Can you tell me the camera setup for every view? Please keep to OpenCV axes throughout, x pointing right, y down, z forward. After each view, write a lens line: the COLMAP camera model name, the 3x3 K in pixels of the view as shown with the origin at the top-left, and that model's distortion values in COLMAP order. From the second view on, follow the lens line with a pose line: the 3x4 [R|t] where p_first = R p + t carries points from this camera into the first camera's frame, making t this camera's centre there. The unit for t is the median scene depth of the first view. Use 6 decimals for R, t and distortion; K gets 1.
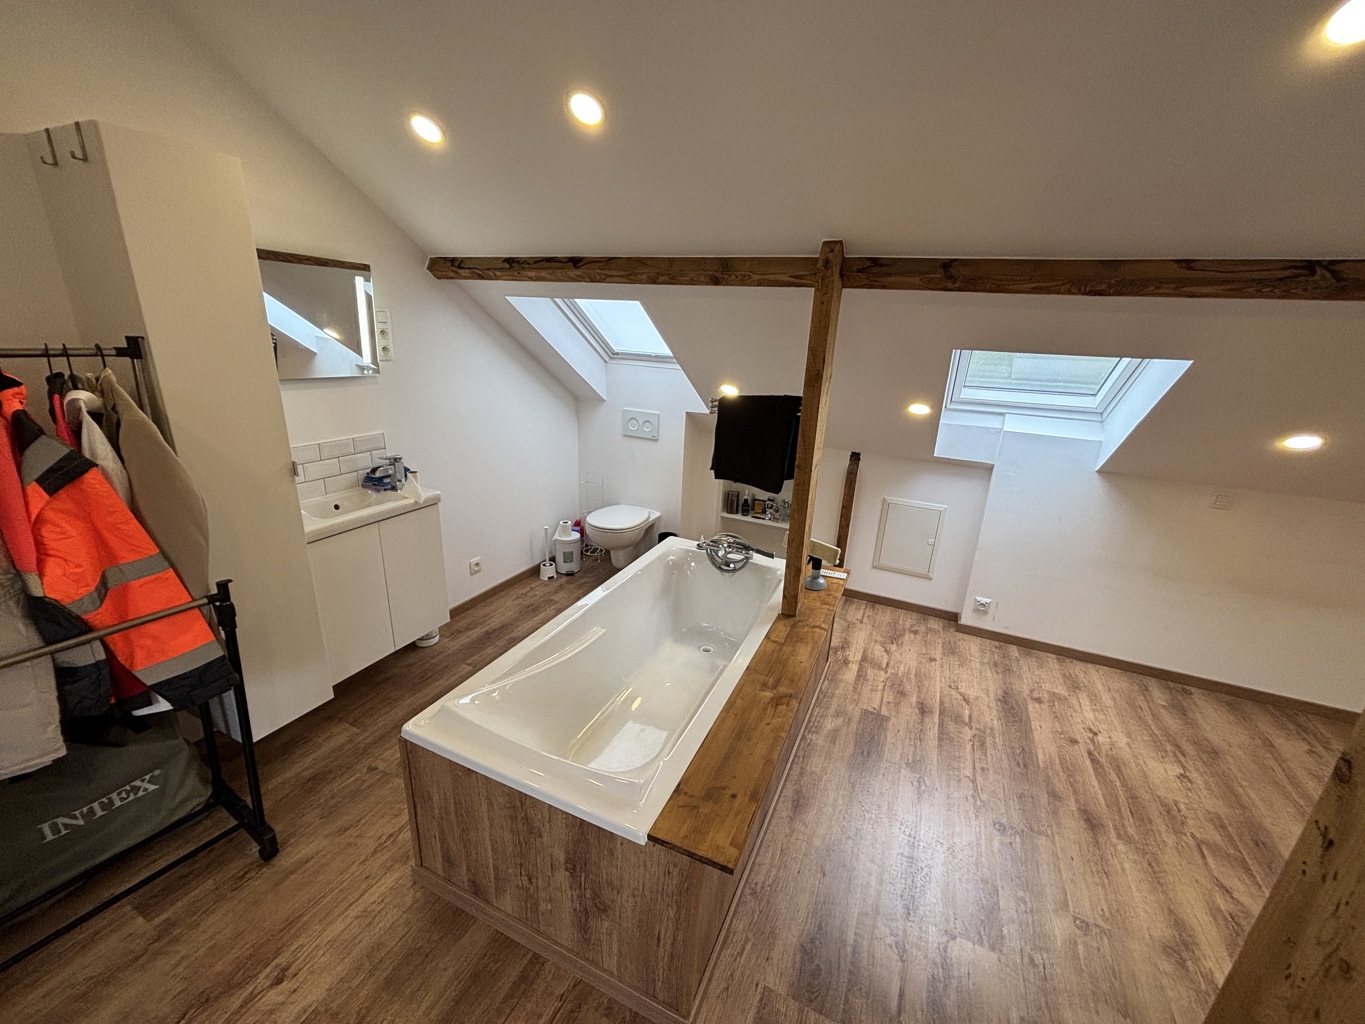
lens RADIAL K [[546.1, 0, 682.5], [0, 546.1, 508.2], [0, 0, 1]] dist [-0.003994, -0.000123]
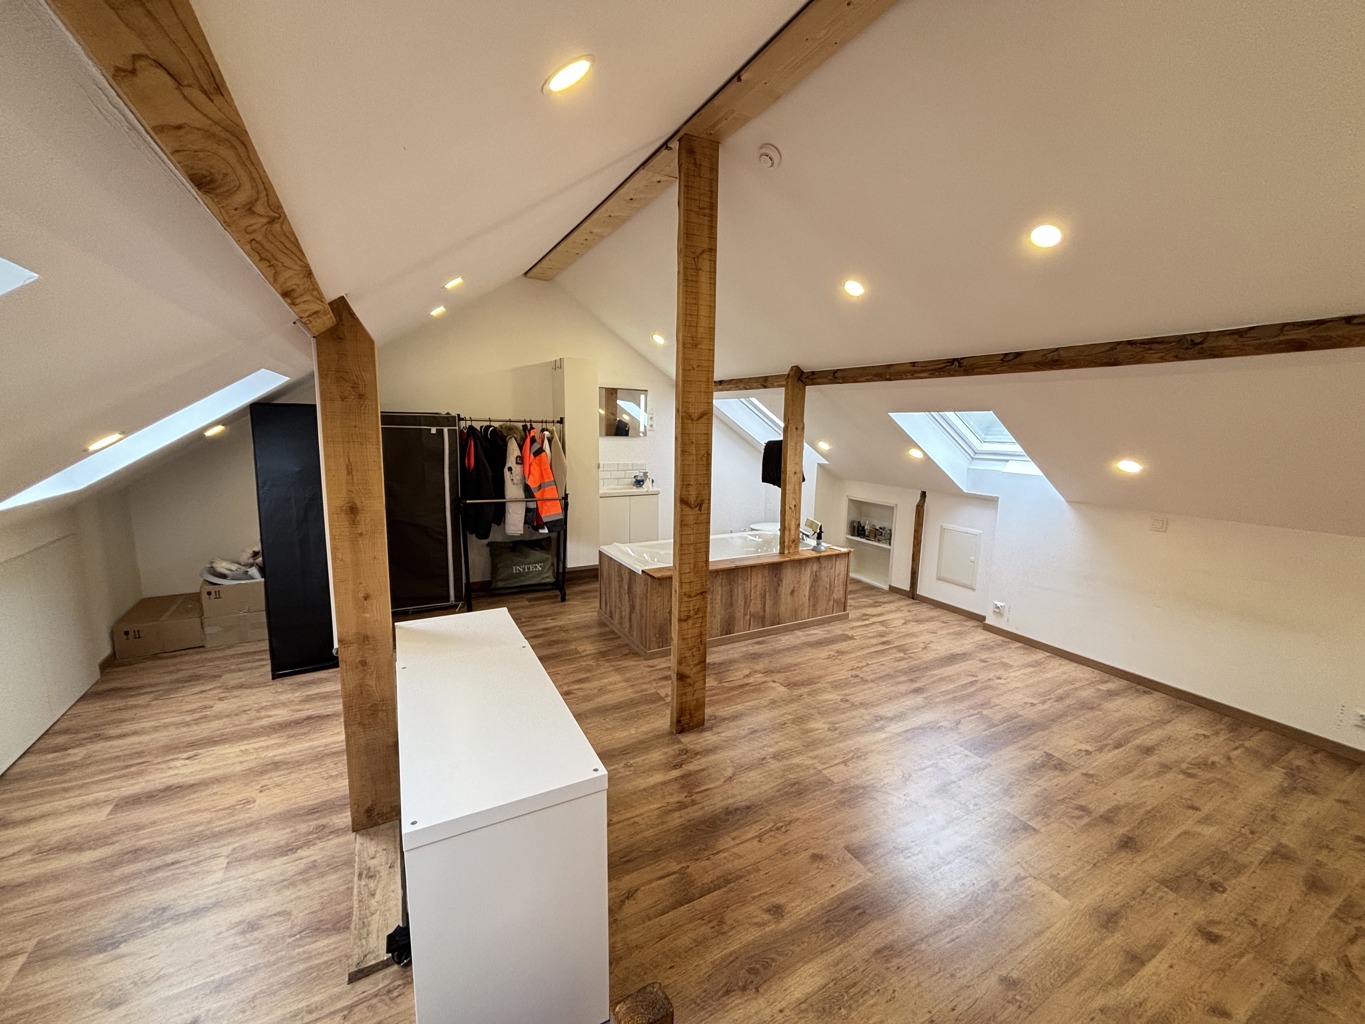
lens RADIAL K [[546.1, 0, 682.5], [0, 546.1, 508.2], [0, 0, 1]] dist [-0.003994, -0.000123]
pose [[0.800765, 0.059696, -0.595996, 0.934006], [-0.164155, 0.978797, -0.122516, 0.300612], [0.576045, 0.195942, 0.793586, -0.646537]]
